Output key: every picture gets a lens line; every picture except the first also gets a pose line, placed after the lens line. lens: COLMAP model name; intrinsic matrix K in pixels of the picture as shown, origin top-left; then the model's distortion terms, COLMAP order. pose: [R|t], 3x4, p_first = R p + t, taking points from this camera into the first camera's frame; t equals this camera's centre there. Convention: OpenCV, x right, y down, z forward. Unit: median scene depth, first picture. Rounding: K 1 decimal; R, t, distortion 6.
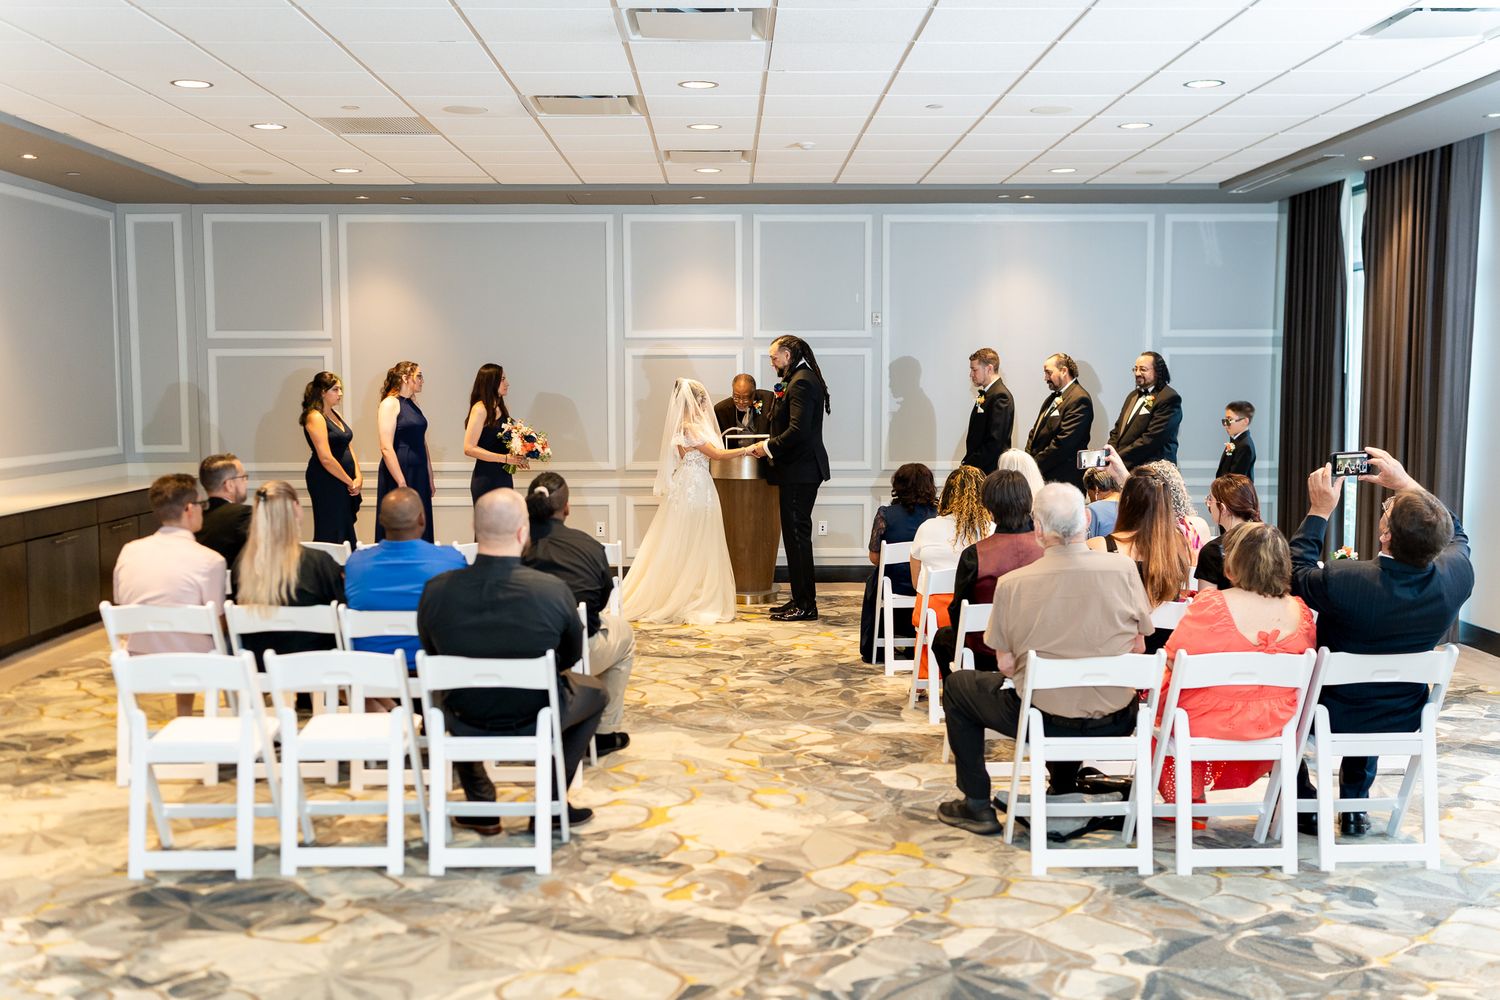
lens RADIAL K [[1521.3, 0, 750.0], [0, 1521.3, 500.0], [0, 0, 1]] dist [0.002352, 0.000352]
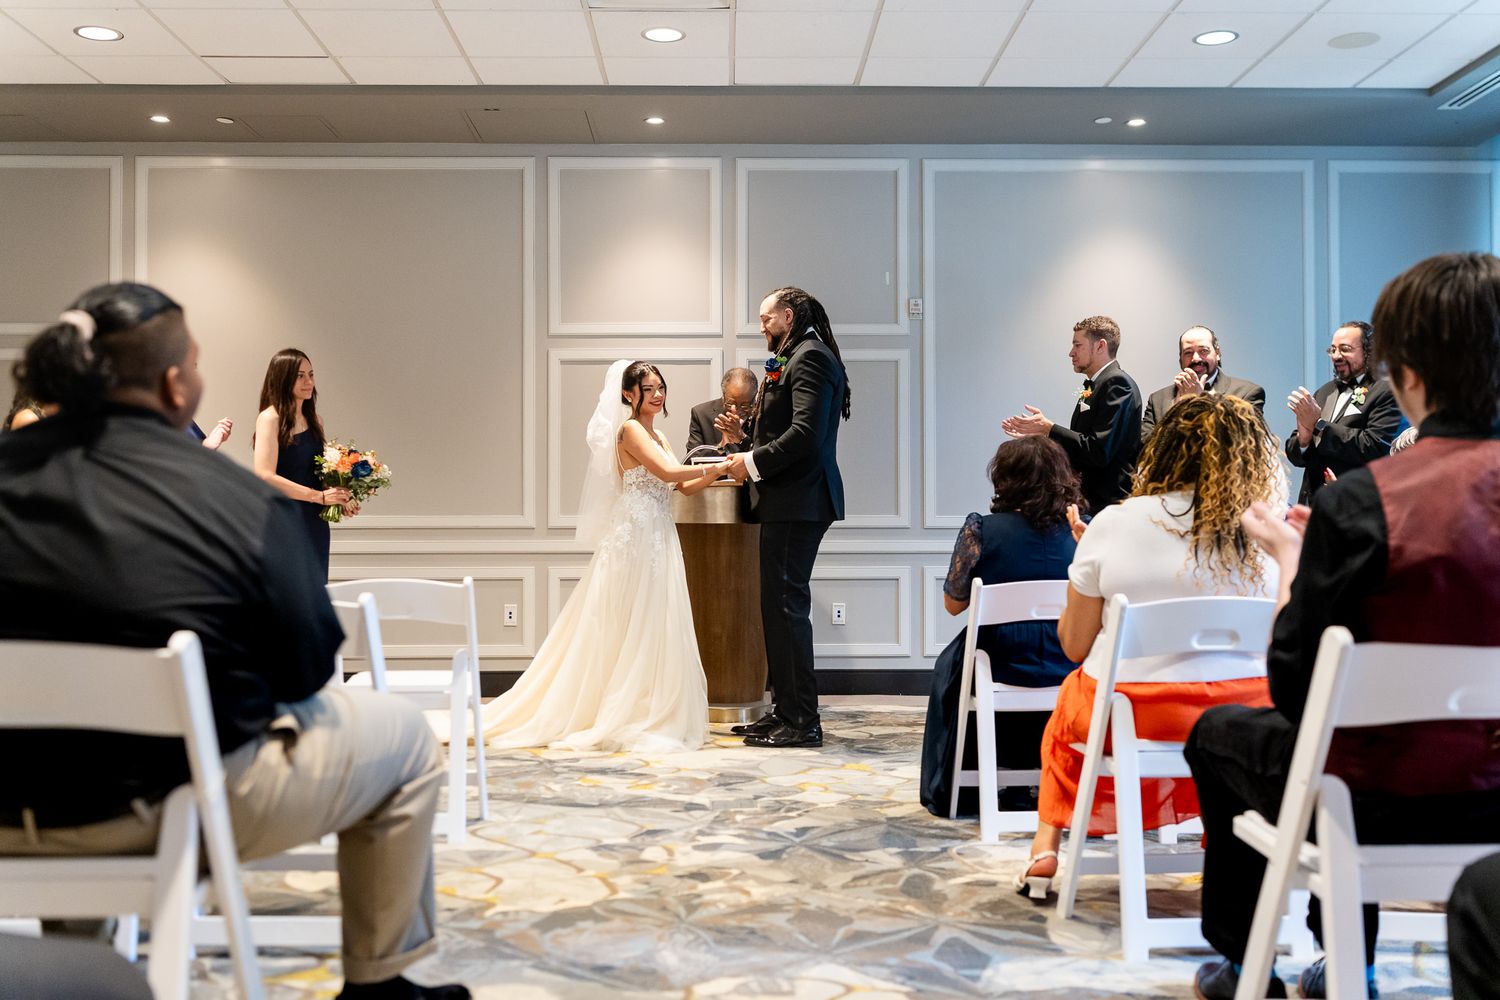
lens RADIAL K [[1538.7, 0, 750.0], [0, 1538.7, 500.0], [0, 0, 1]] dist [-0.013894, -0.003132]
pose [[0.999990, 0.001261, 0.004351, 0.007623], [-0.000843, 0.995516, -0.094585, 0.048405], [-0.004451, 0.094580, 0.995507, 0.461728]]
